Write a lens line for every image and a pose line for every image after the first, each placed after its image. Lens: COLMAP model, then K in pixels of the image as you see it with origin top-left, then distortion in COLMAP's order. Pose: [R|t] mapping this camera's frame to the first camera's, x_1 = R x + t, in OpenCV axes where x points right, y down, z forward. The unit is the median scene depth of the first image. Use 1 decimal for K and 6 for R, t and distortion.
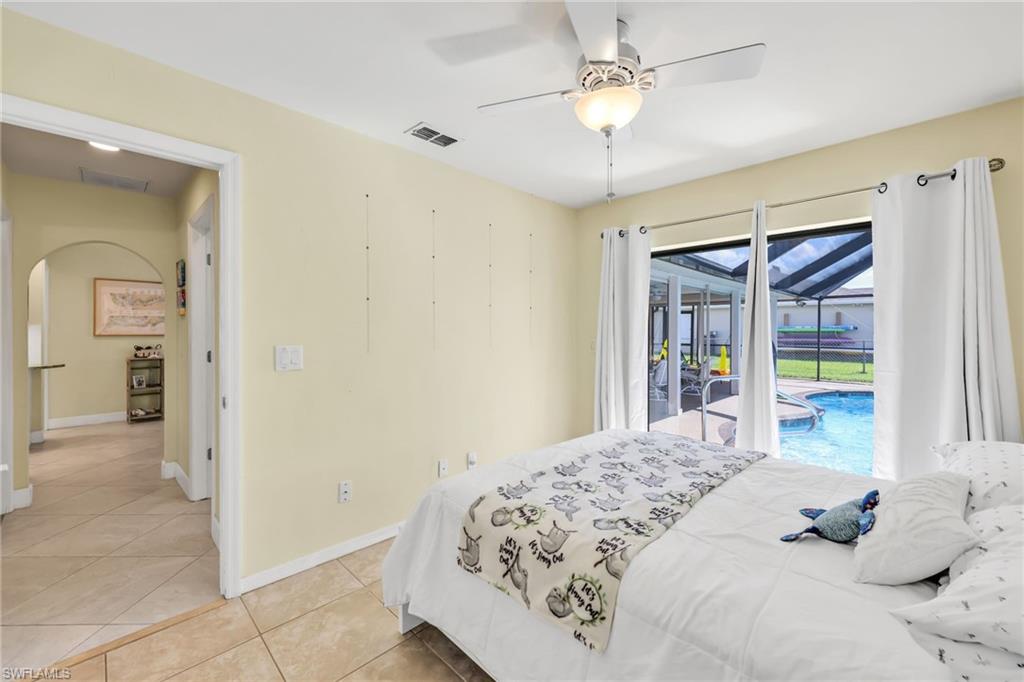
lens RADIAL K [[414.8, 0, 507.9], [0, 414.8, 329.6], [0, 0, 1]] dist [-0.000590, -0.000093]
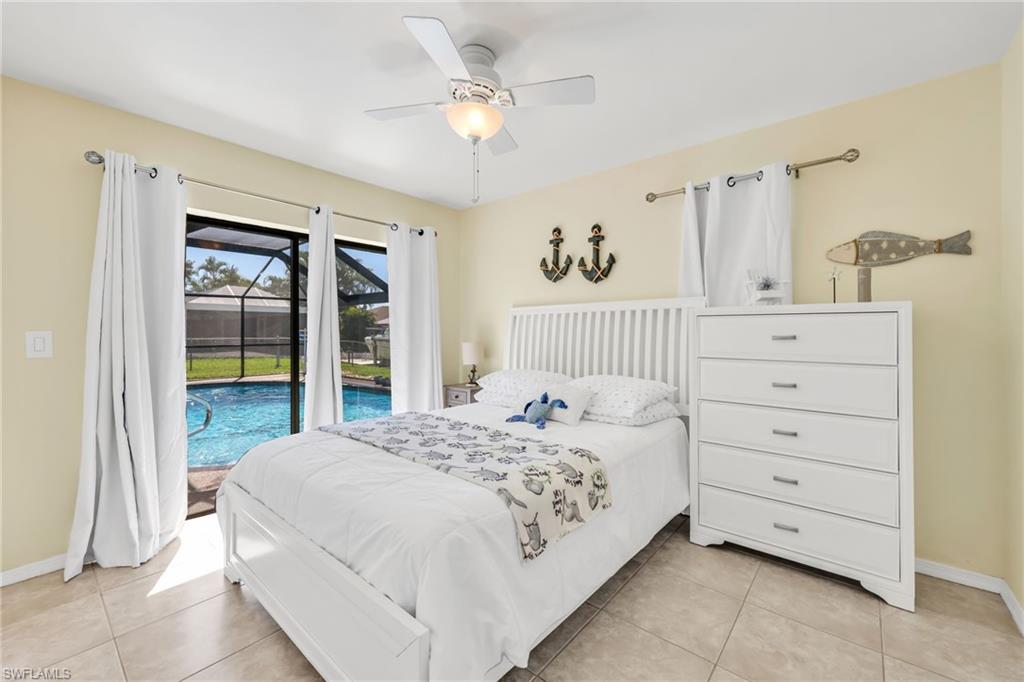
lens RADIAL K [[414.8, 0, 507.9], [0, 414.8, 329.6], [0, 0, 1]] dist [-0.000590, -0.000093]
pose [[-0.074722, 0.000723, 0.997204, -0.981014], [-0.002497, 0.999996, -0.000912, 0.052843], [-0.997201, -0.002558, -0.074720, 1.064176]]
